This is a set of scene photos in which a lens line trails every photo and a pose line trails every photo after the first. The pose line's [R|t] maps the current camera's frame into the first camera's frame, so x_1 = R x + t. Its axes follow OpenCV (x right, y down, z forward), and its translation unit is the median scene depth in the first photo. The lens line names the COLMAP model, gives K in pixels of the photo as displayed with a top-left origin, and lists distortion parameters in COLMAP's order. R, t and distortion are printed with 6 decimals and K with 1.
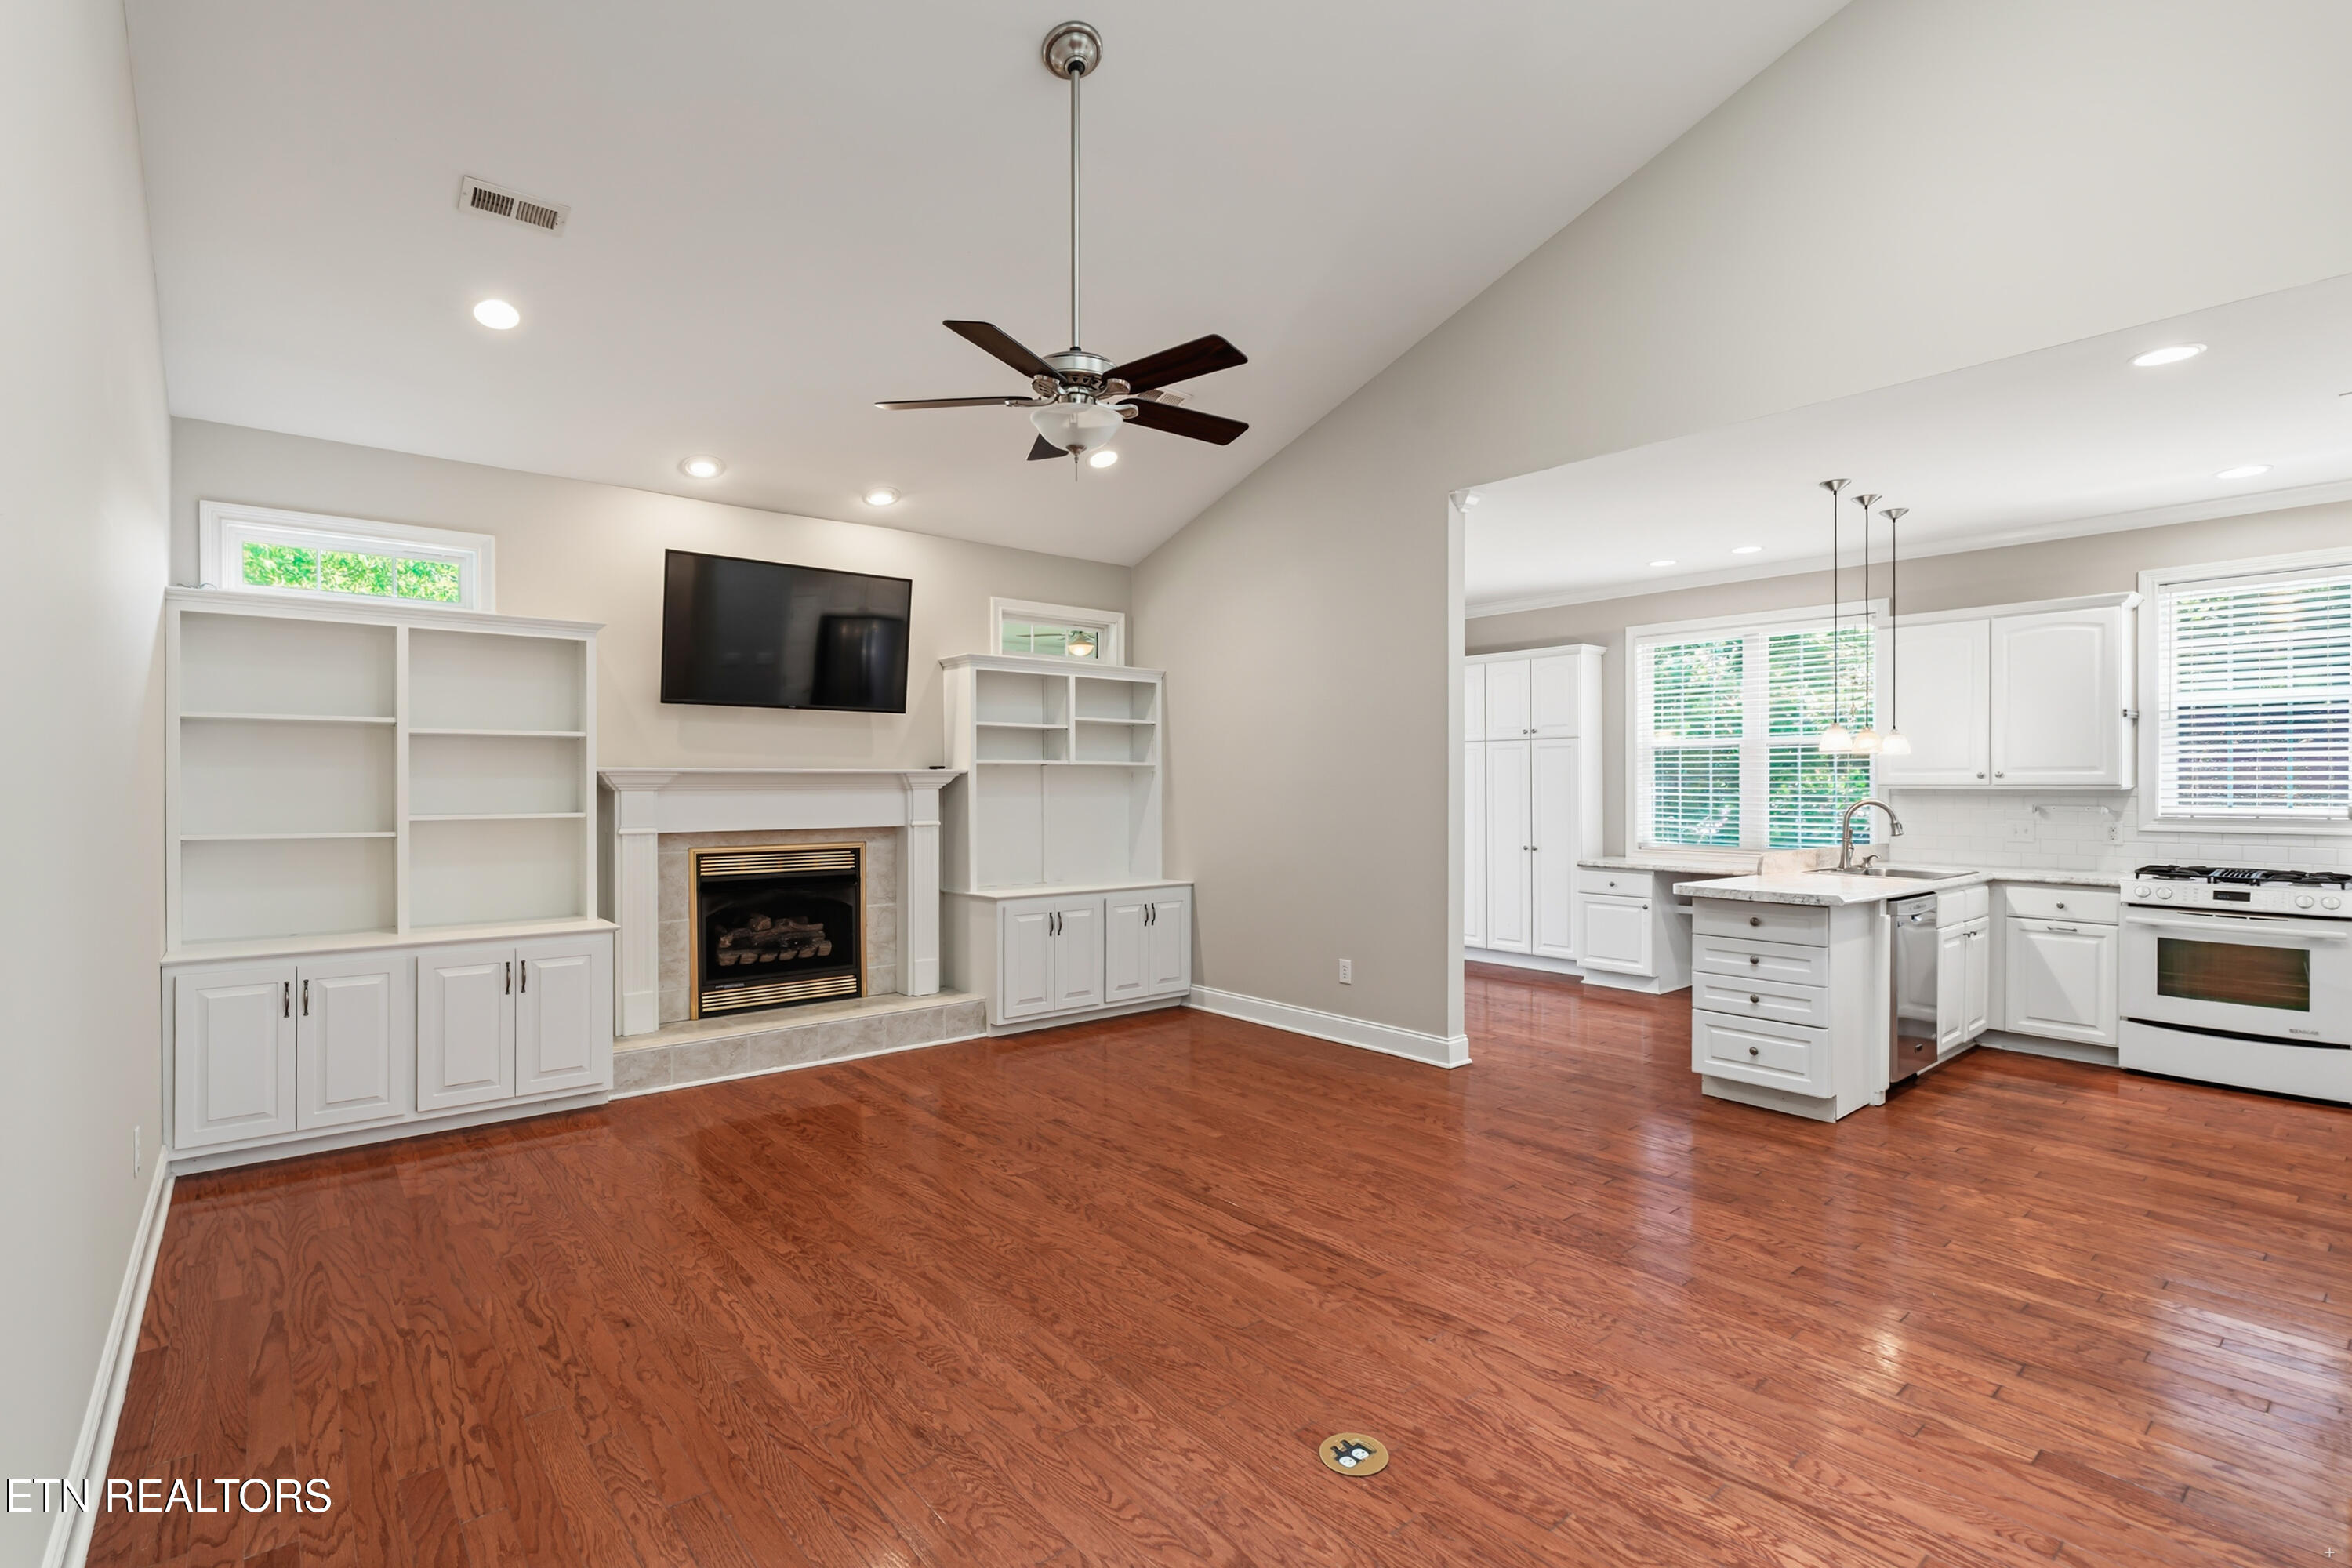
lens RADIAL K [[1066.4, 0, 1186.4], [0, 1066.4, 779.7], [0, 0, 1]] dist [-0.004869, 0.004298]
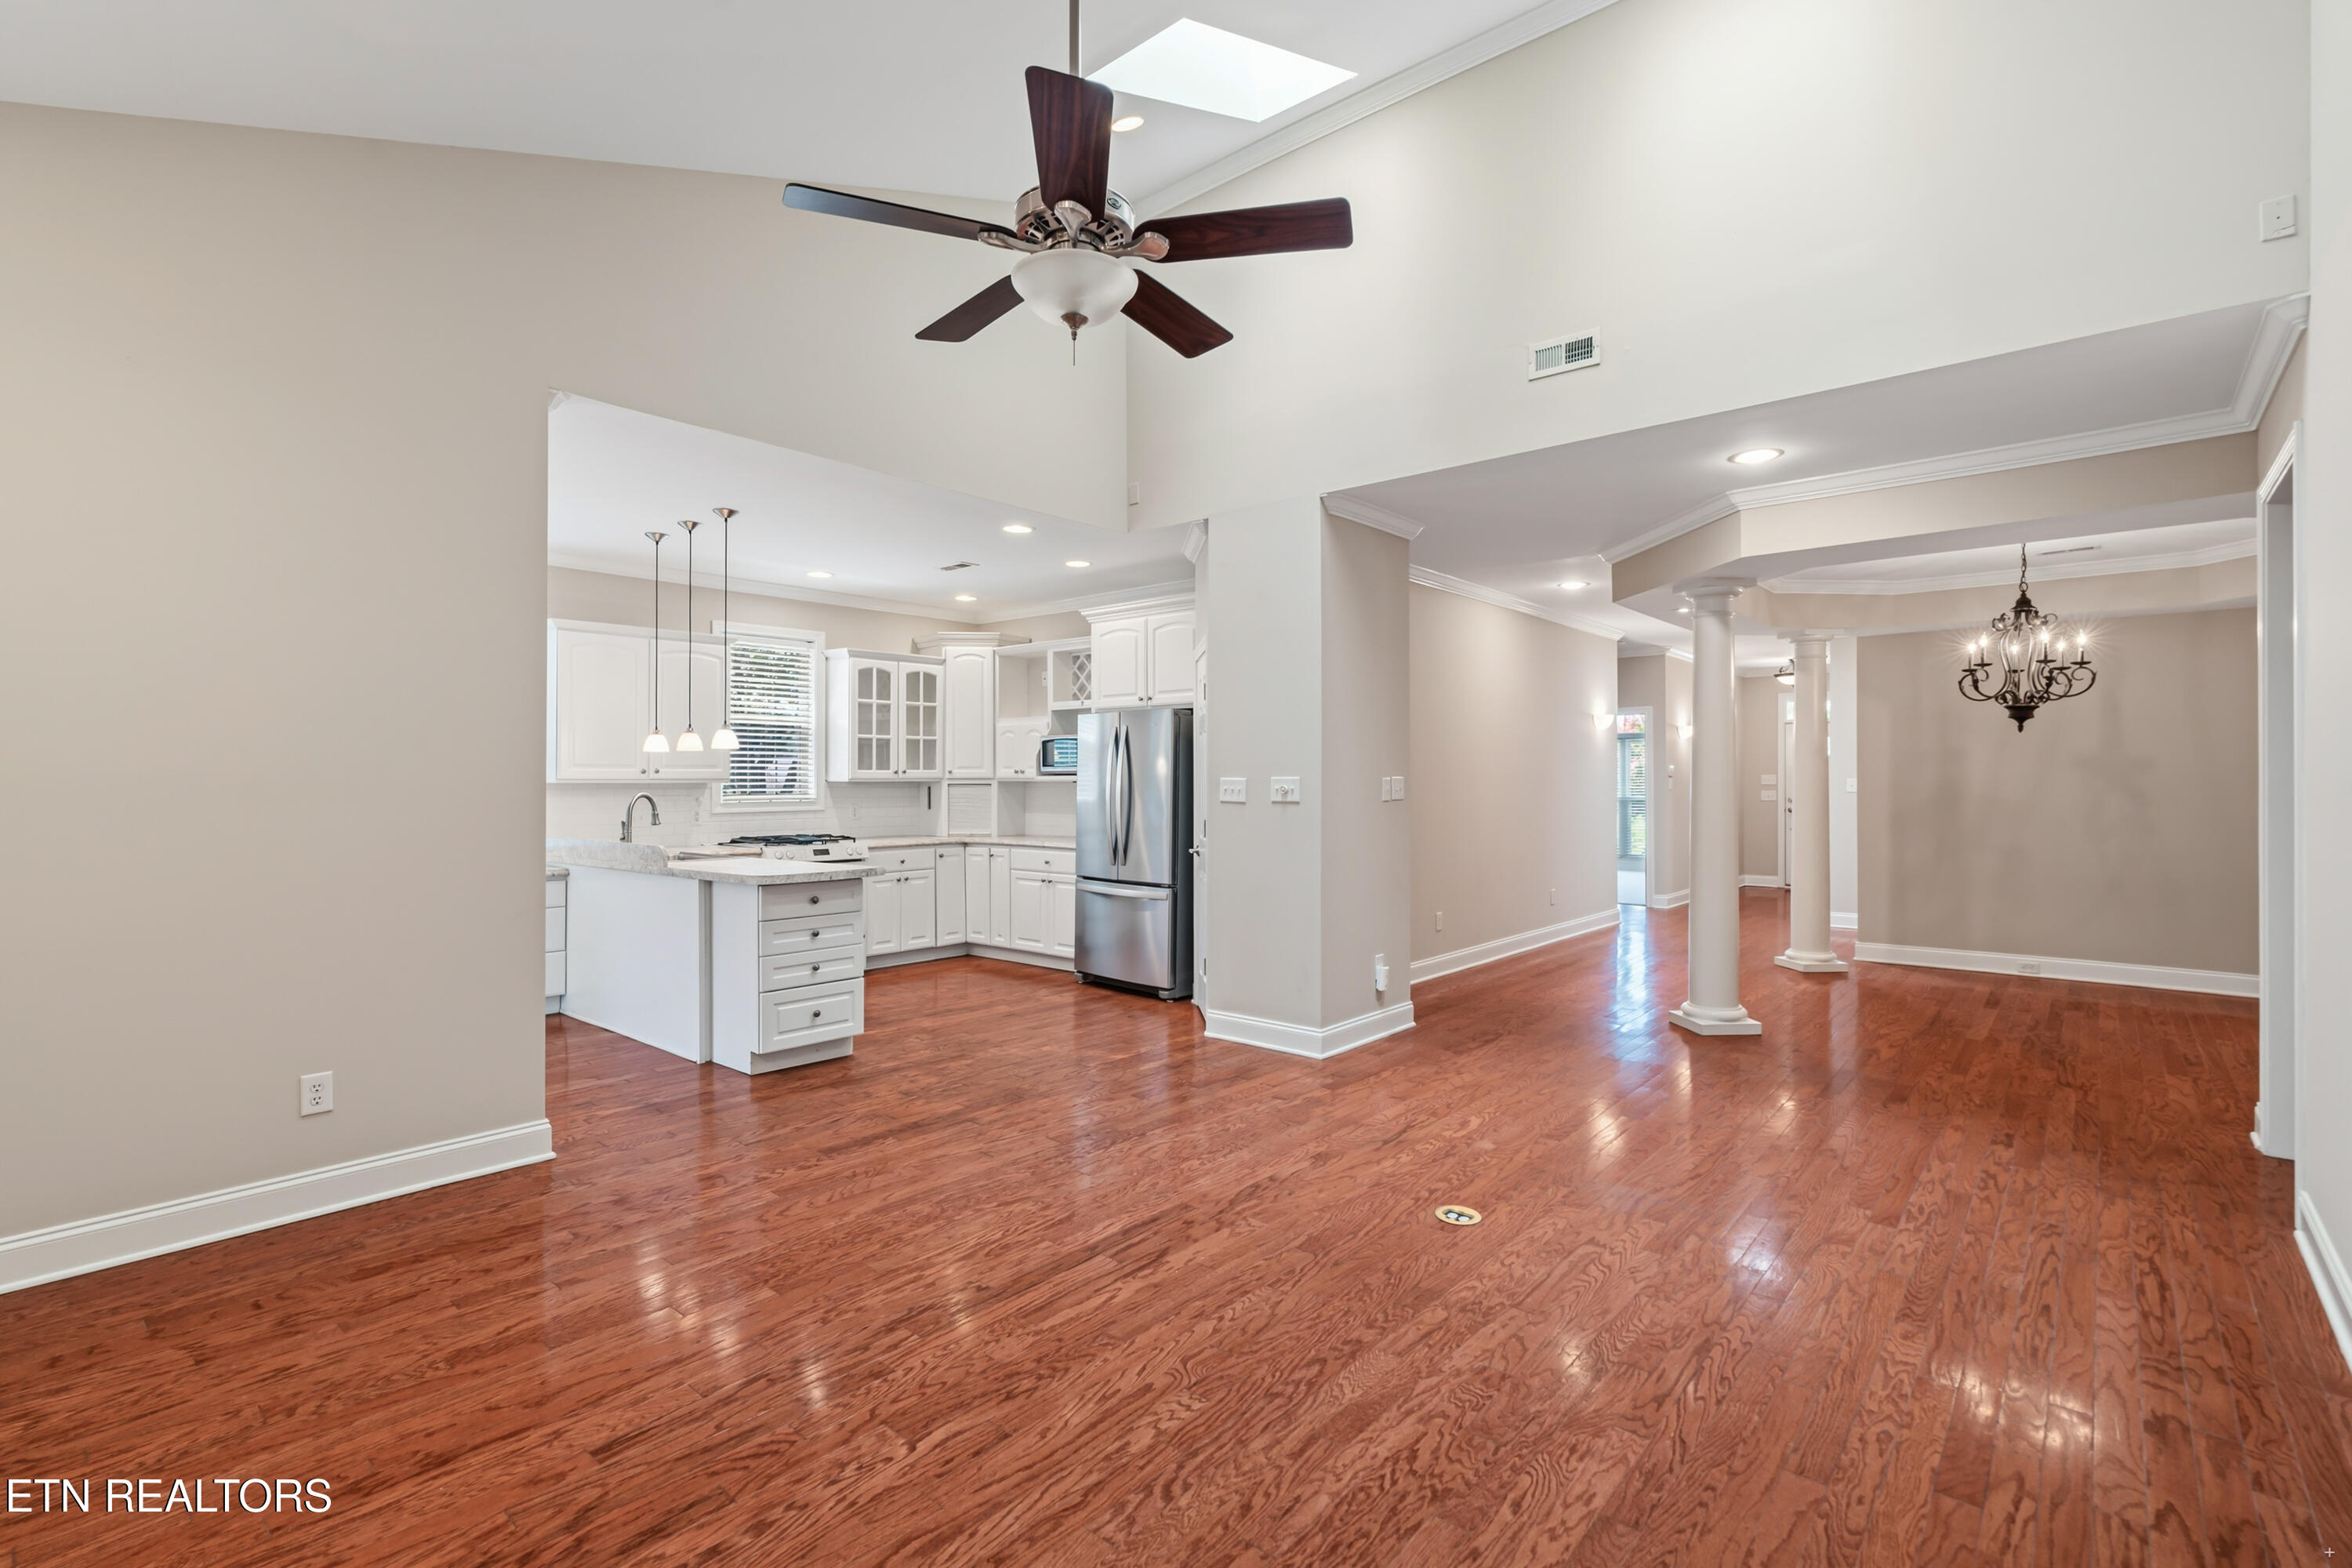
lens RADIAL K [[1066.4, 0, 1155.3], [0, 1066.4, 776.9], [0, 0, 1]] dist [-0.004869, 0.004298]
pose [[-0.129355, 0.003425, 0.991592, -0.735520], [-0.005862, 0.999974, -0.004219, 0.008009], [-0.991581, -0.006358, -0.129331, 0.921284]]
